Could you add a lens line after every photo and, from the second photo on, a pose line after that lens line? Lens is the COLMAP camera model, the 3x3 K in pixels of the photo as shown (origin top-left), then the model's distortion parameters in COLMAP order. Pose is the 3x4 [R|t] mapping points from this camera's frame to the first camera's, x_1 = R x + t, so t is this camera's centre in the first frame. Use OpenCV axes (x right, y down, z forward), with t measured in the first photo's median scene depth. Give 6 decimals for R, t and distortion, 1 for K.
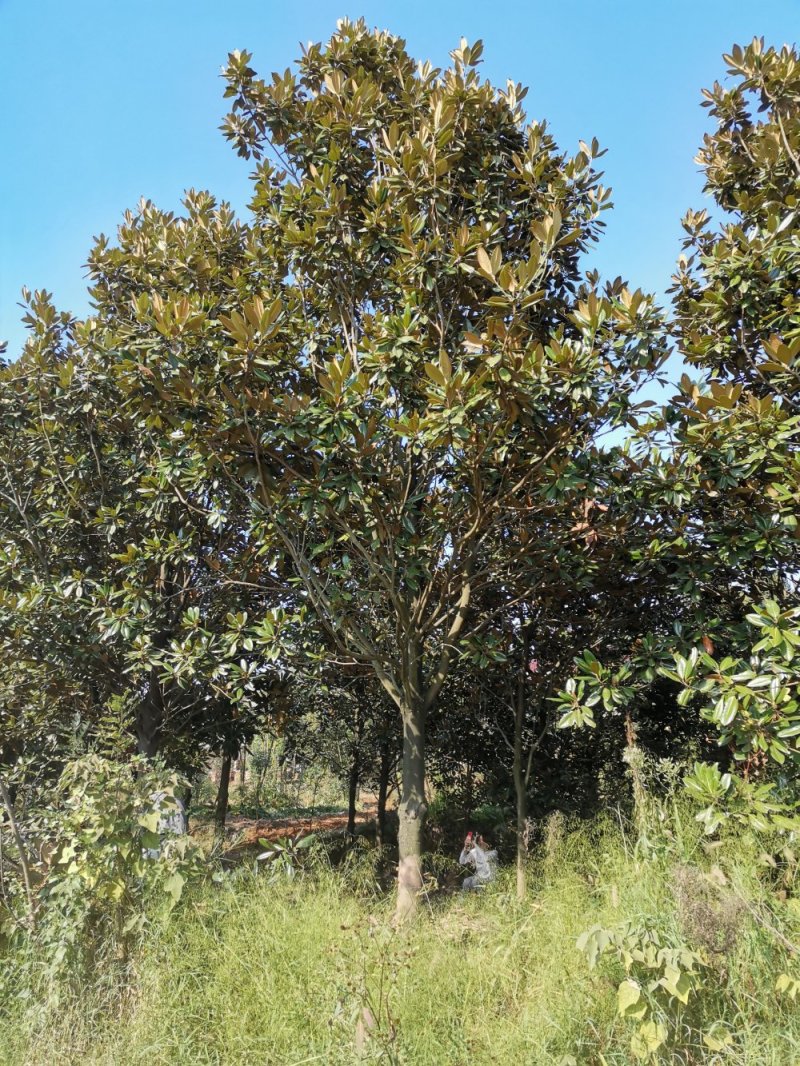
lens RADIAL K [[802.1, 0, 399.6], [0, 802.1, 552.5], [0, 0, 1]] dist [0.050027, -0.000250]
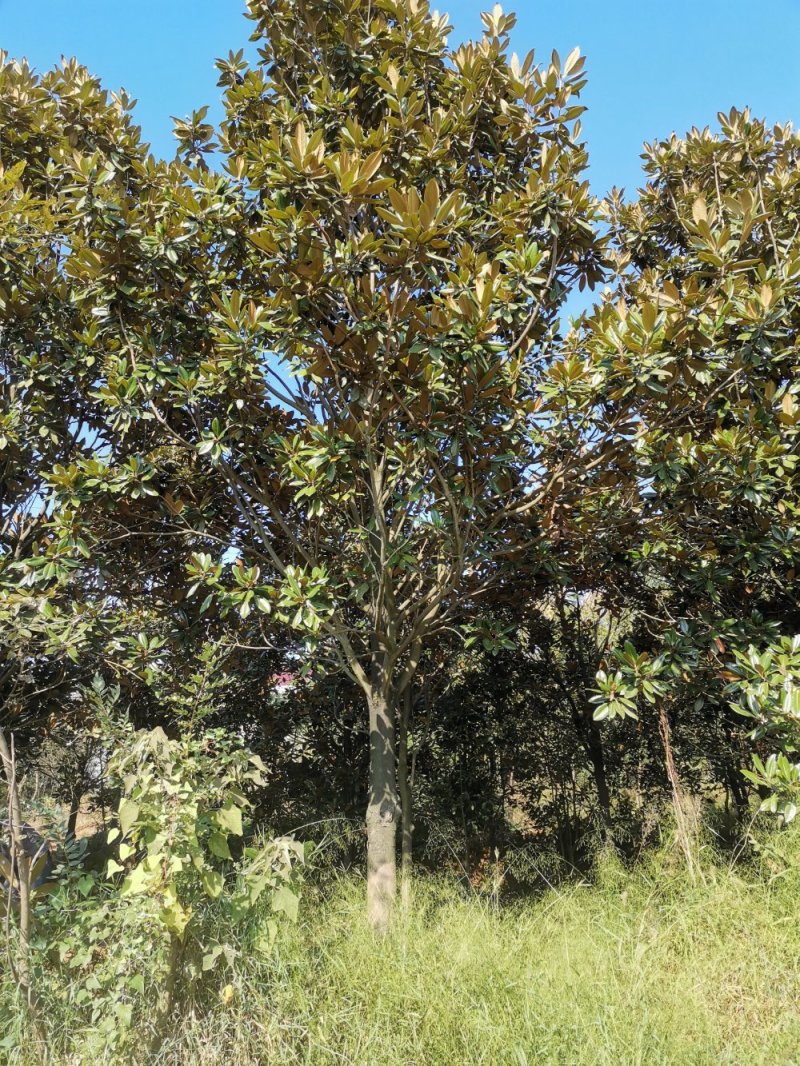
lens RADIAL K [[802.1, 0, 399.6], [0, 802.1, 552.5], [0, 0, 1]] dist [0.050027, -0.000250]
pose [[0.897158, 0.119765, 0.425163, -0.377668], [-0.108058, 0.992802, -0.051645, 0.079795], [-0.428288, 0.000391, 0.903642, 0.191300]]
